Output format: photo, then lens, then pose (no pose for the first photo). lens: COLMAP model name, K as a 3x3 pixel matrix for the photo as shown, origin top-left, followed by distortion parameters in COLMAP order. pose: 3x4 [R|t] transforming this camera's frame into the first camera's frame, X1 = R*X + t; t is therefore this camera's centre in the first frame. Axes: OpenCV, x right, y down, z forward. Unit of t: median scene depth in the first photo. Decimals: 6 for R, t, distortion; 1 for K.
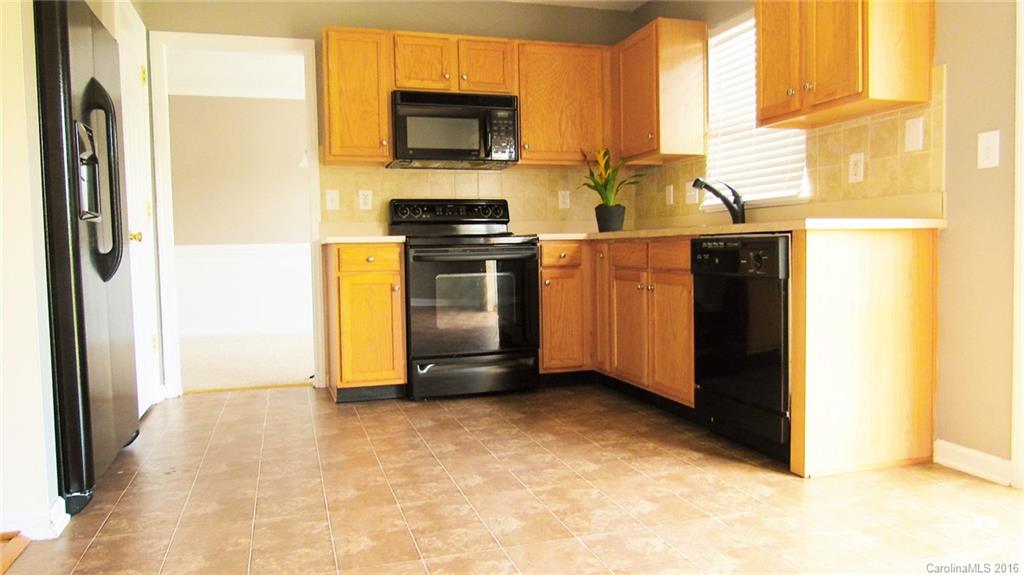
lens RADIAL K [[745.6, 0, 512.7], [0, 745.6, 288.4], [0, 0, 1]] dist [0.005365, 0.000414]
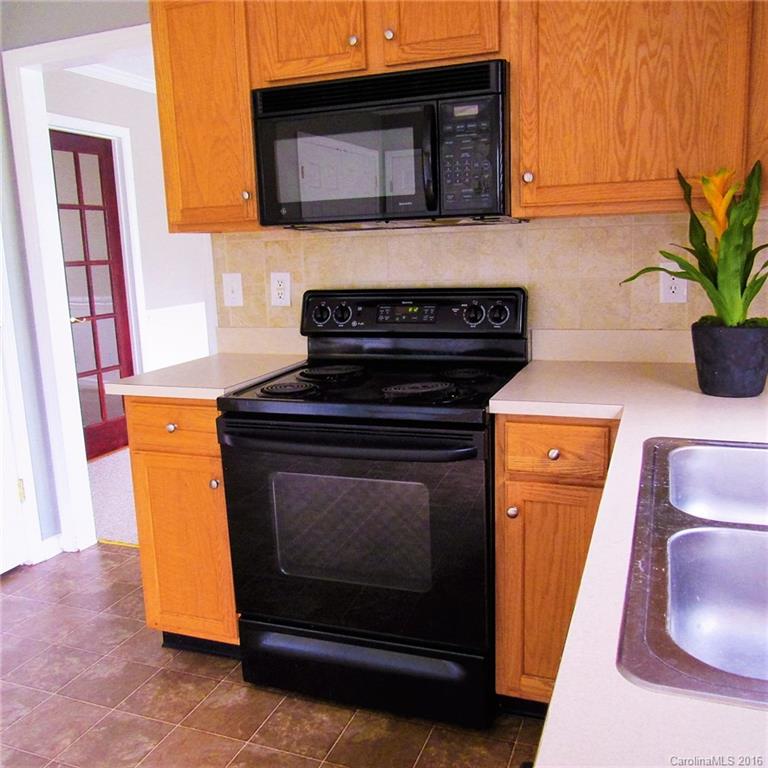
lens RADIAL K [[739.9, 0, 383.8], [0, 739.9, 383.2], [0, 0, 1]] dist [-0.012994, 0.000000]
pose [[0.786038, 0.102992, -0.609538, 0.226007], [-0.010204, 0.988051, 0.153790, -0.137513], [0.618094, -0.114665, 0.777697, 0.601838]]
